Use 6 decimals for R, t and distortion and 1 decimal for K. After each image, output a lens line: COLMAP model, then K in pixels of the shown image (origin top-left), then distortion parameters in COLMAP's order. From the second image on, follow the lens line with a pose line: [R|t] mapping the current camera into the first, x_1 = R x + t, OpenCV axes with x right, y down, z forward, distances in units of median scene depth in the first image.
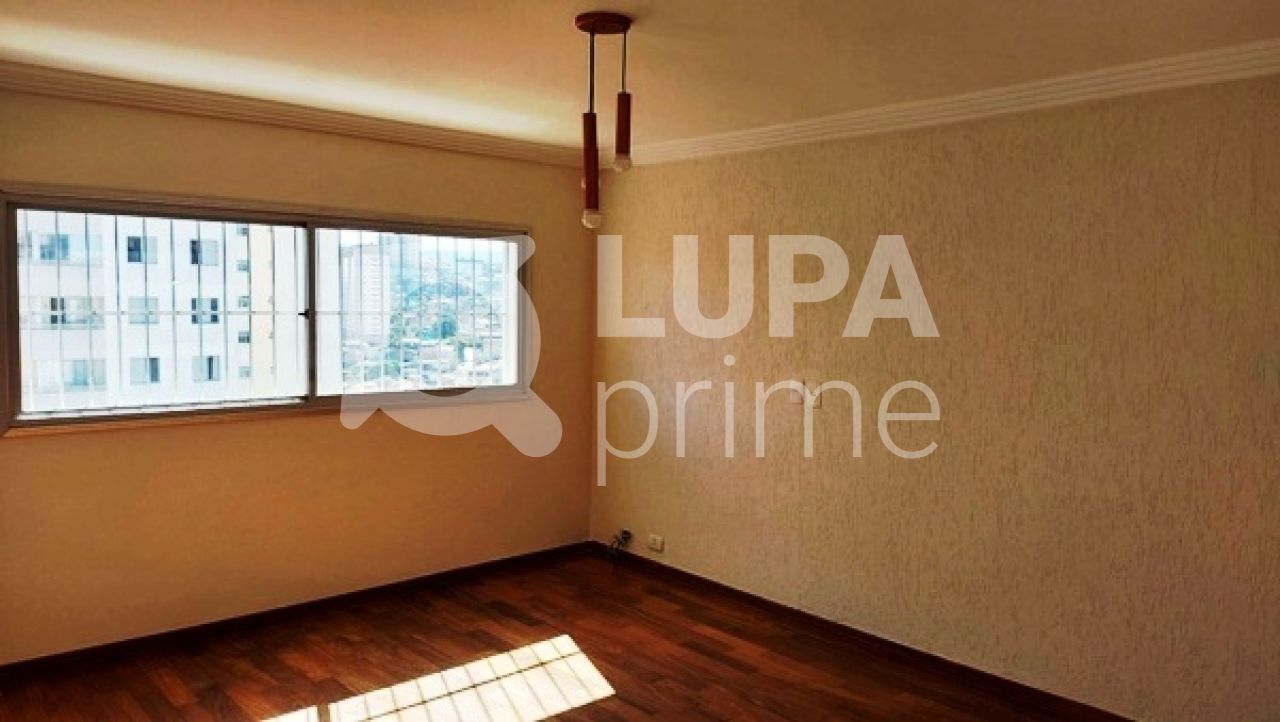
lens RADIAL K [[923.2, 0, 659.7], [0, 923.2, 367.0], [0, 0, 1]] dist [0.112338, -0.159370]
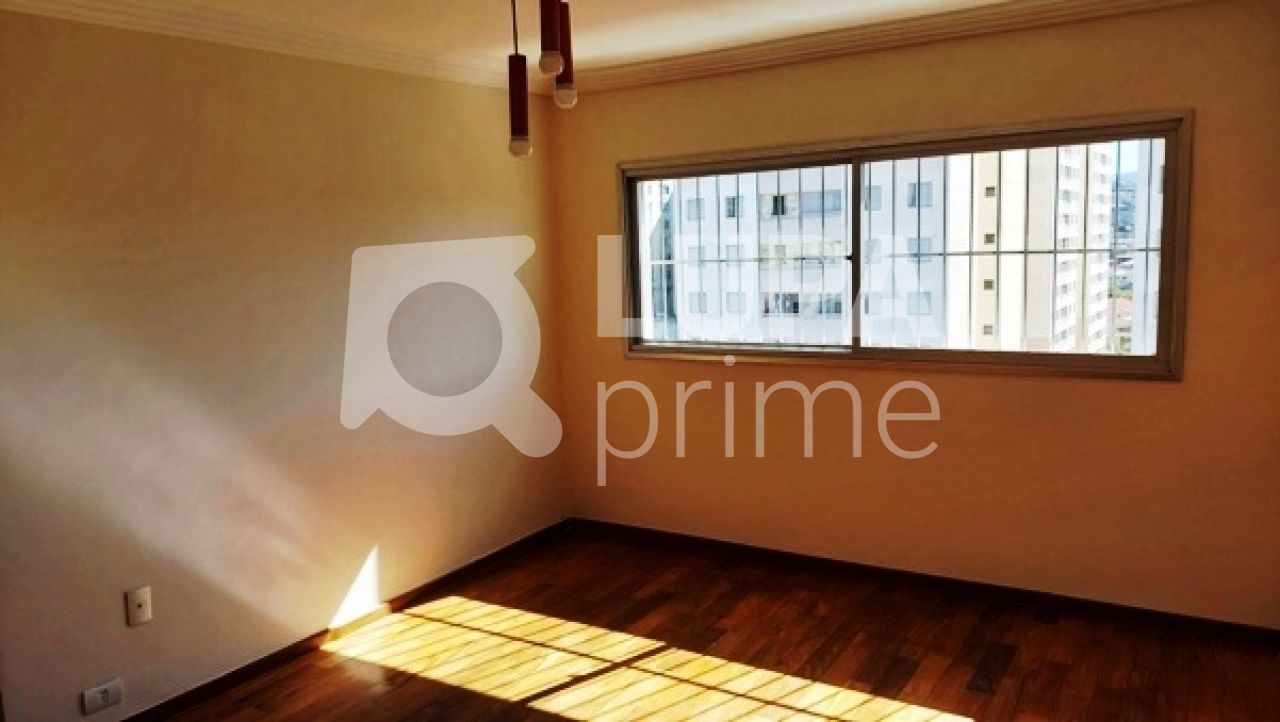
lens RADIAL K [[923.2, 0, 659.7], [0, 923.2, 367.0], [0, 0, 1]] dist [0.112338, -0.159370]
pose [[0.266764, 0.107595, -0.957737, 0.487867], [-0.027789, 0.994194, 0.103950, -0.041826], [0.963361, -0.001115, 0.268206, 0.593840]]
